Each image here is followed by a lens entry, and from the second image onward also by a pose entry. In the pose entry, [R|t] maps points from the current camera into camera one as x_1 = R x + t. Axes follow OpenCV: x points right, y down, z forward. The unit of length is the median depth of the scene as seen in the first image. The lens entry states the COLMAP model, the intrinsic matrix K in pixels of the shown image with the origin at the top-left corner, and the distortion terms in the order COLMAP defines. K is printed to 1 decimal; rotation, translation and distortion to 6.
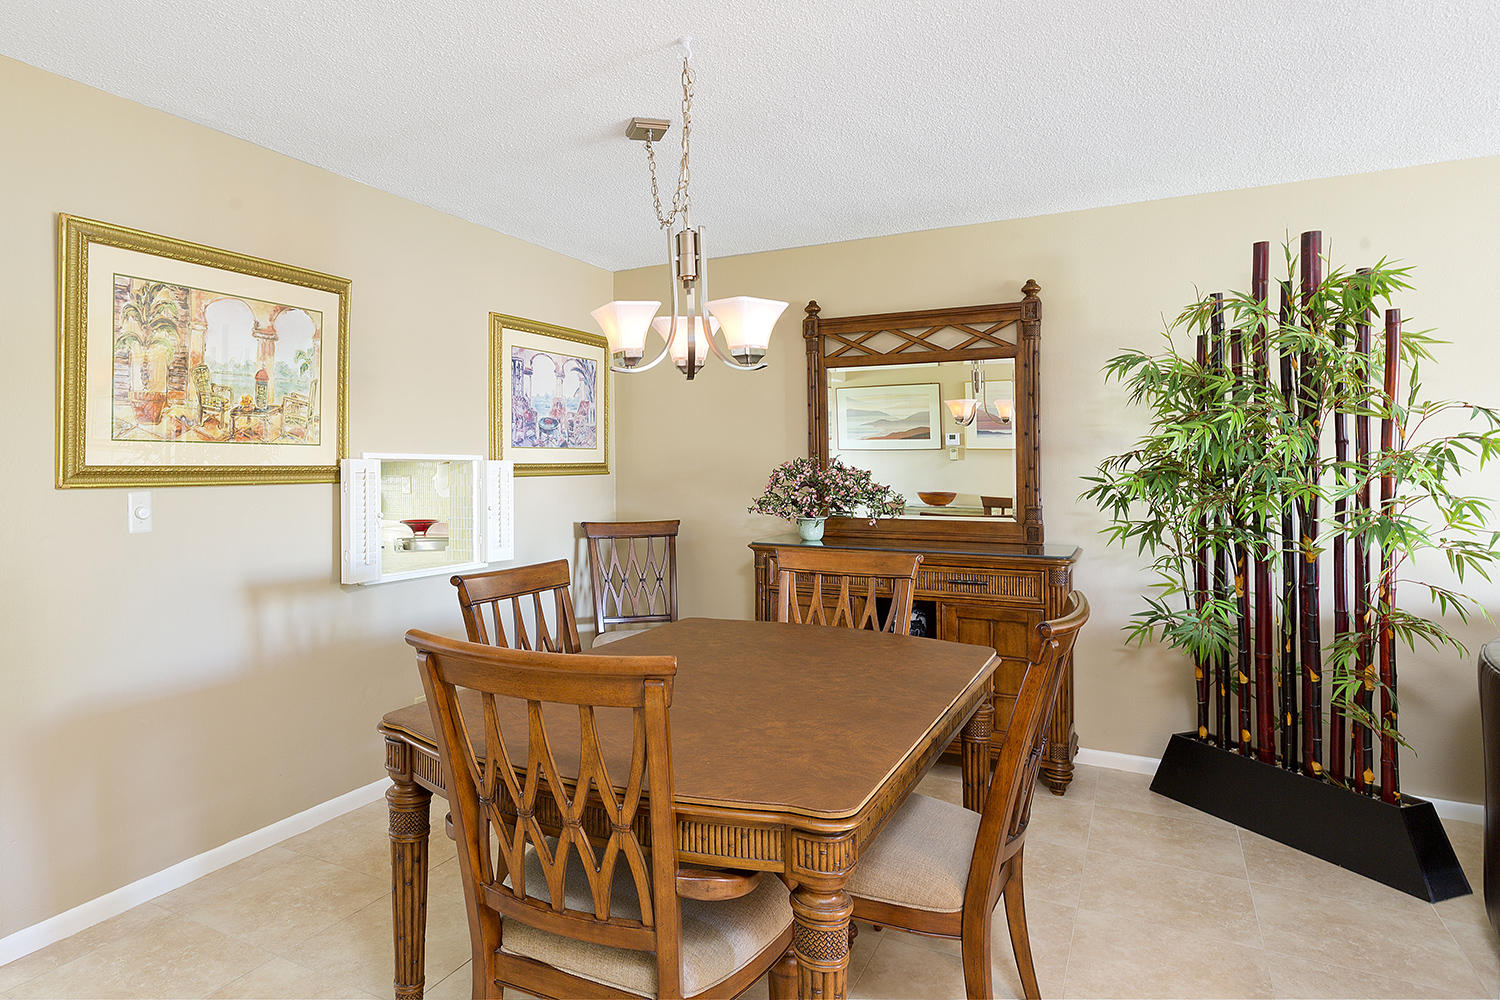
lens RADIAL K [[890.3, 0, 645.4], [0, 890.3, 449.7], [0, 0, 1]] dist [-0.001061, -0.002218]
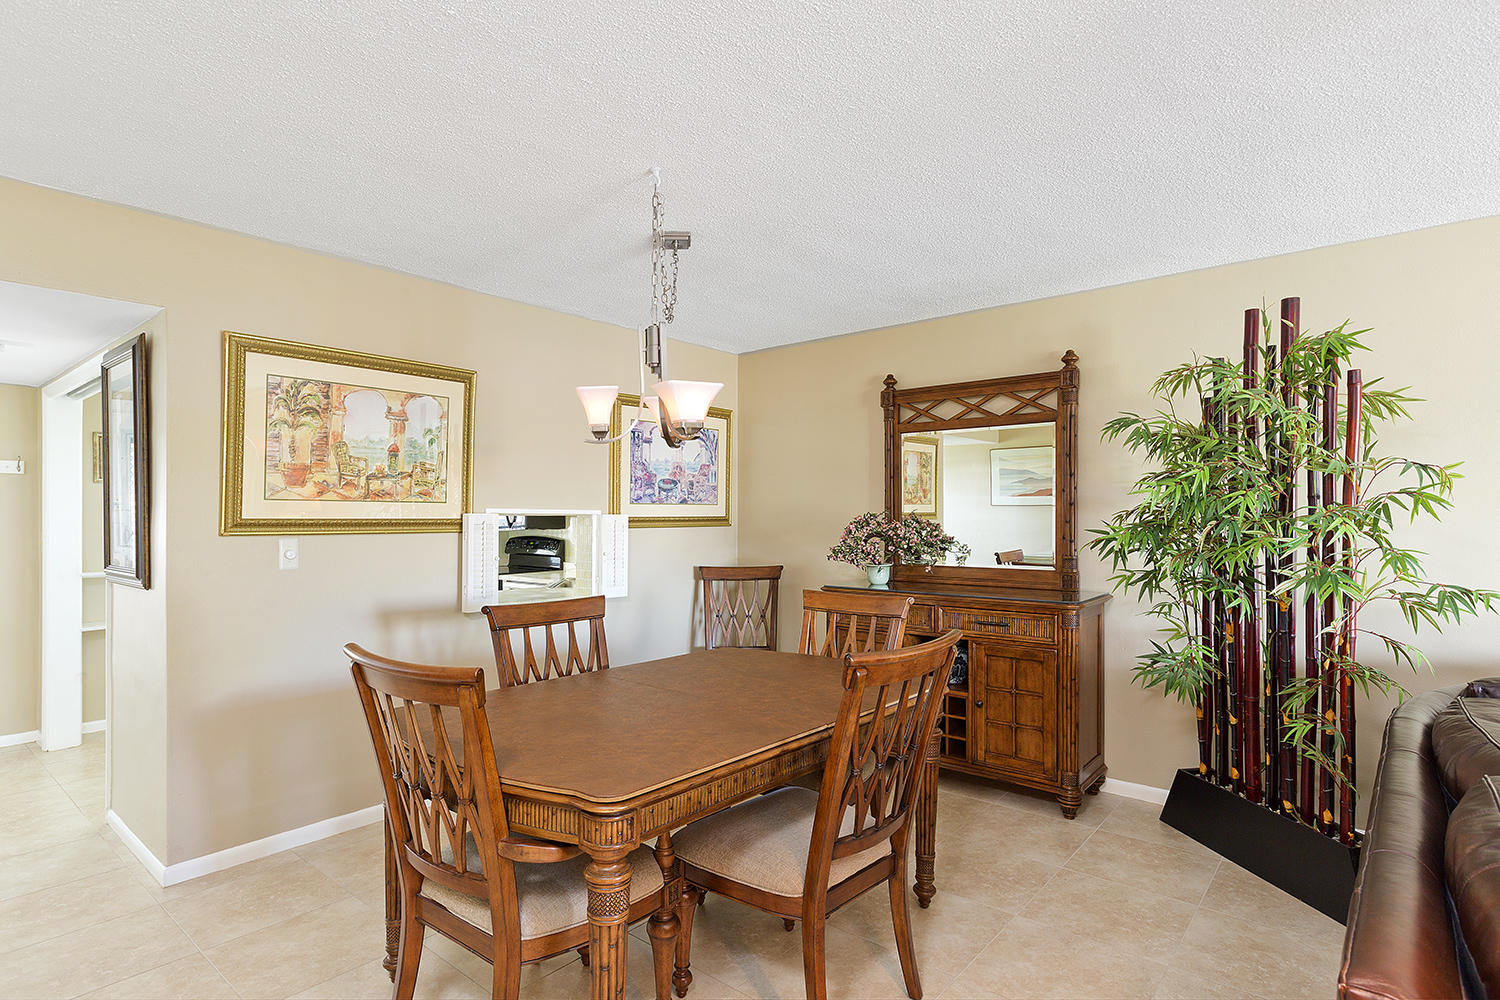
lens RADIAL K [[778.7, 0, 750.0], [0, 778.7, 500.0], [0, 0, 1]] dist [-0.003793, -0.000299]
pose [[0.985311, -0.003210, -0.170742, 0.250257], [0.002183, 0.999978, -0.006204, -0.001008], [0.170758, 0.005740, 0.985296, -0.017488]]
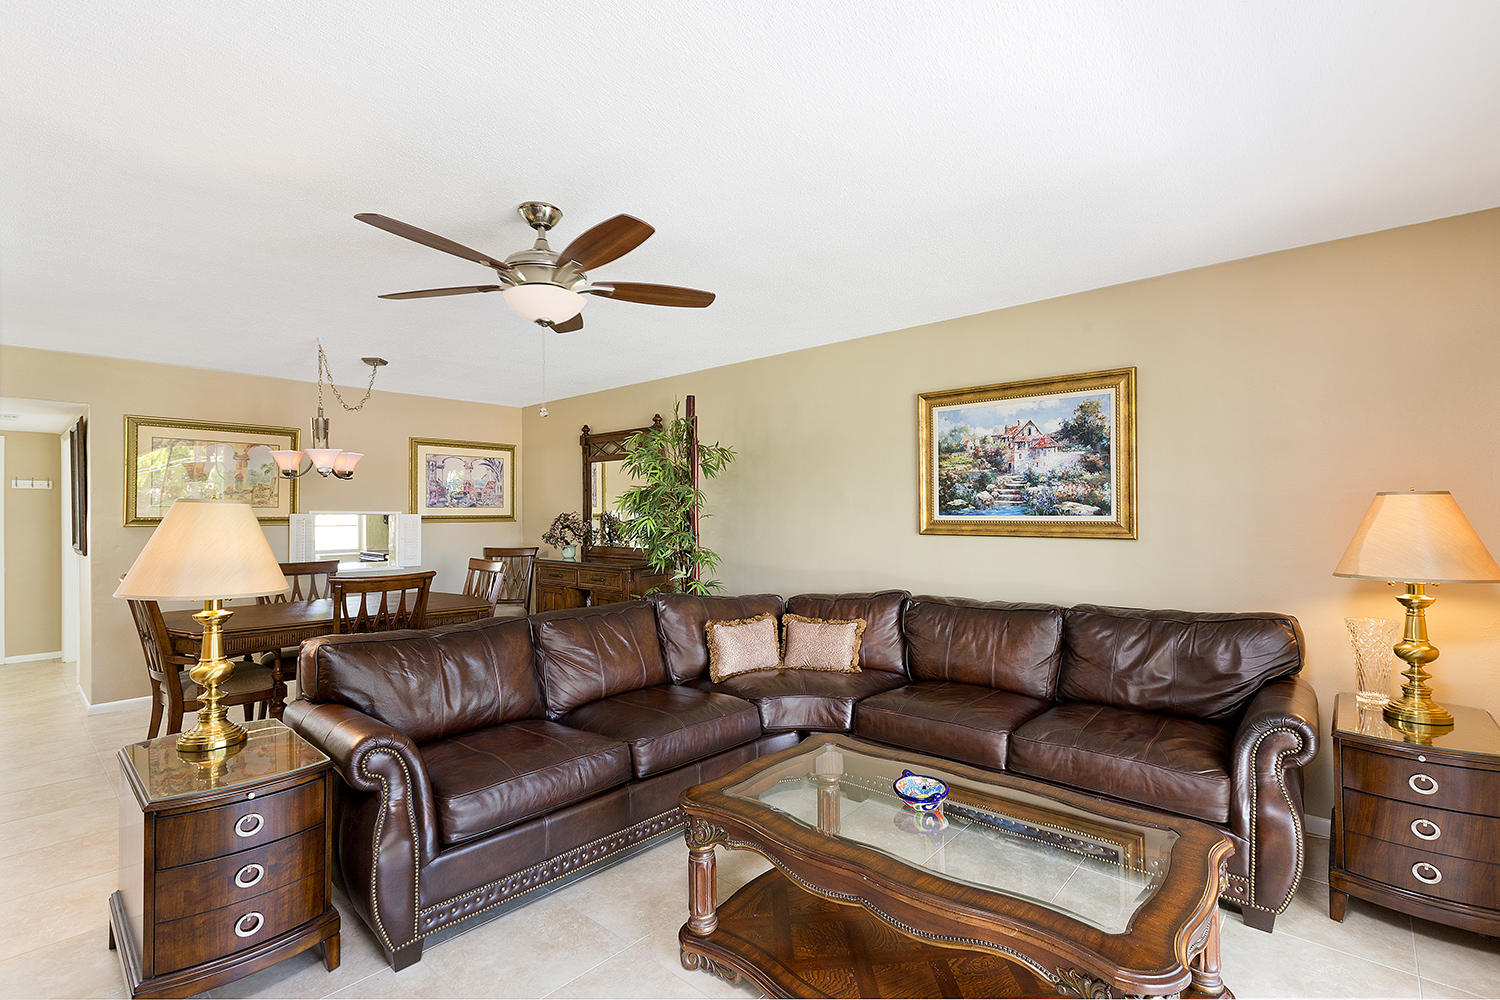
lens RADIAL K [[690.9, 0, 750.0], [0, 690.9, 500.0], [0, 0, 1]] dist [0.002420, 0.000280]
pose [[0.979394, -0.004728, -0.201902, 1.086995], [0.003588, 0.999975, -0.006014, -0.009270], [0.201925, 0.005166, 0.979387, -0.402892]]
